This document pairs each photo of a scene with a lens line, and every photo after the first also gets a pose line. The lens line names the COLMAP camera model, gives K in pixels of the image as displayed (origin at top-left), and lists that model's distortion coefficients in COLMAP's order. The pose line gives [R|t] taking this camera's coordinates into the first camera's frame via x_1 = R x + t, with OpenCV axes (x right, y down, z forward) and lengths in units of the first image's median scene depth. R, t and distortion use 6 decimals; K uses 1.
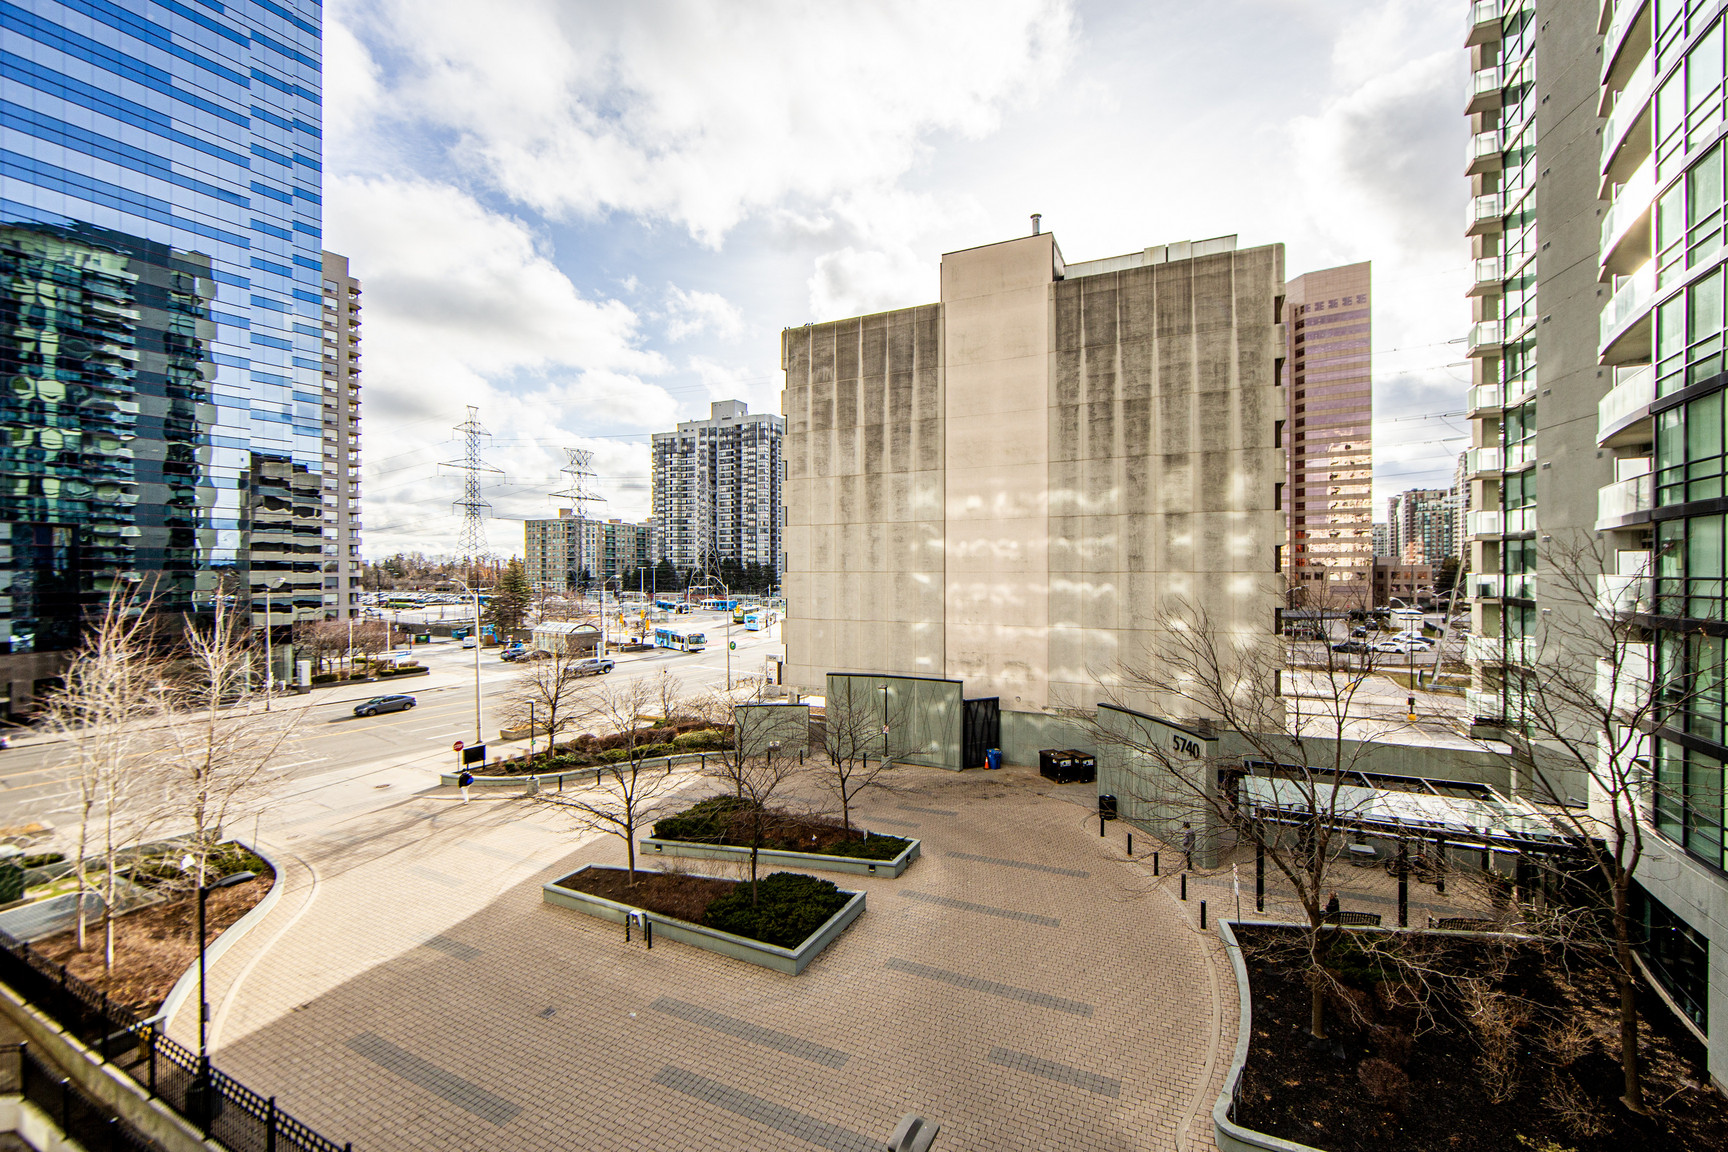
lens RADIAL K [[689.4, 0, 860.1], [0, 689.4, 572.9], [0, 0, 1]] dist [-0.014498, 0.004118]
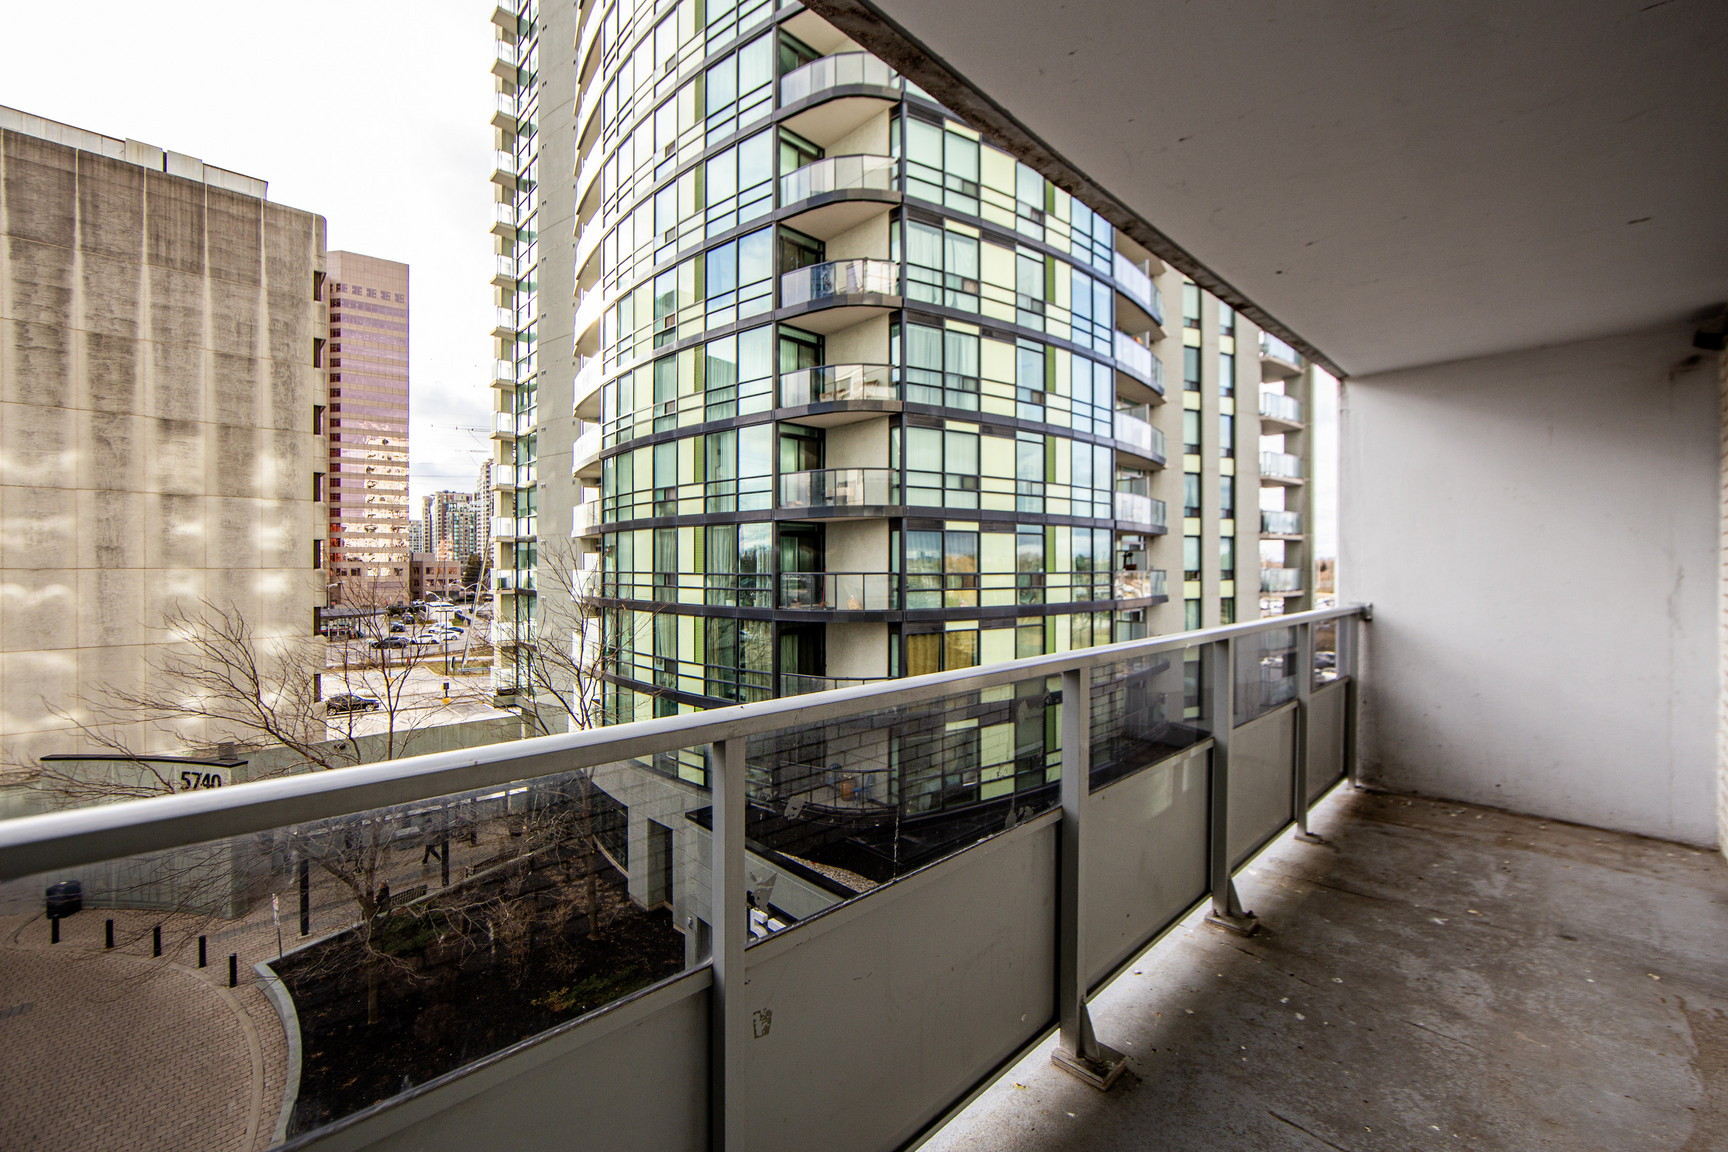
lens RADIAL K [[713.3, 0, 873.2], [0, 713.3, 567.5], [0, 0, 1]] dist [-0.015843, 0.004237]
pose [[0.338358, -0.001169, 0.941017, -0.032380], [0.002244, 0.999997, 0.000435, -0.000816], [-0.941015, 0.001964, 0.338360, -0.028318]]
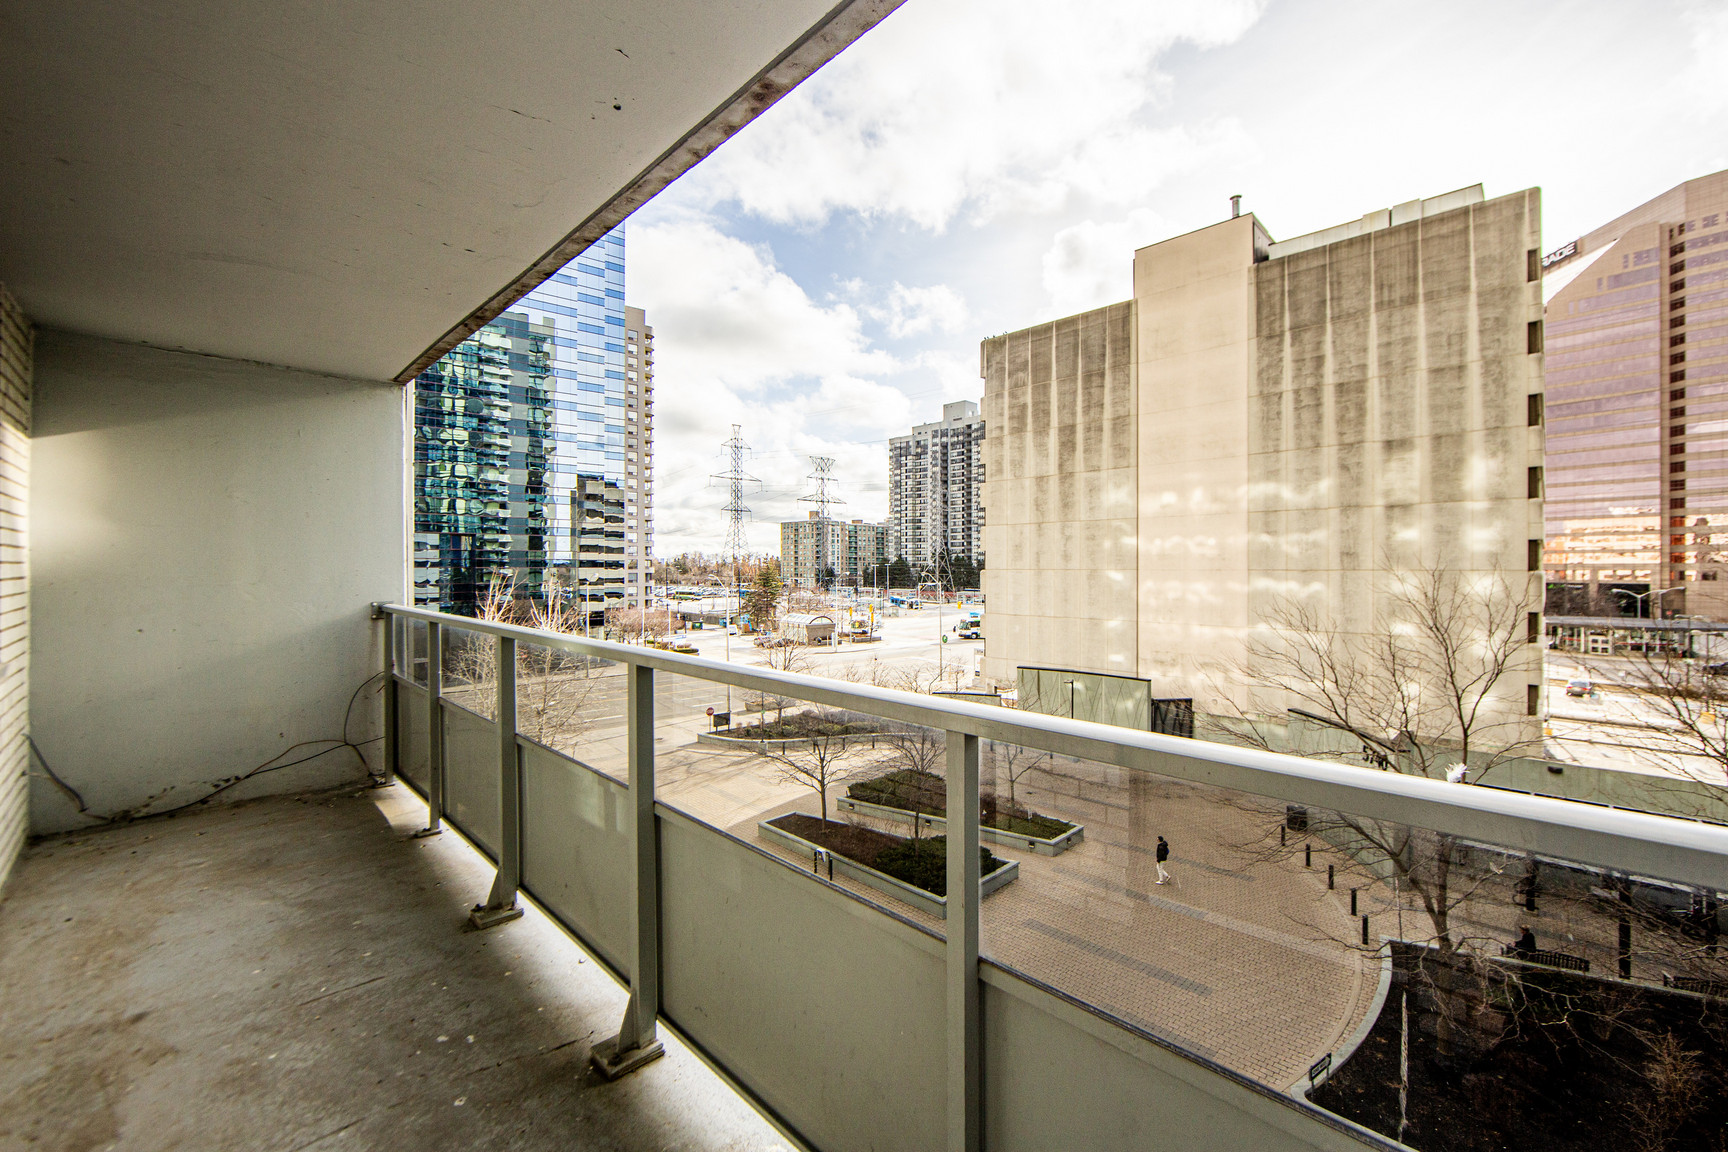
lens RADIAL K [[713.3, 0, 873.2], [0, 713.3, 567.5], [0, 0, 1]] dist [-0.015843, 0.004237]
pose [[0.941406, 0.000471, -0.337274, 0.113026], [-0.001719, 0.999993, -0.003403, -0.000395], [0.337270, 0.003784, 0.941400, -0.095592]]
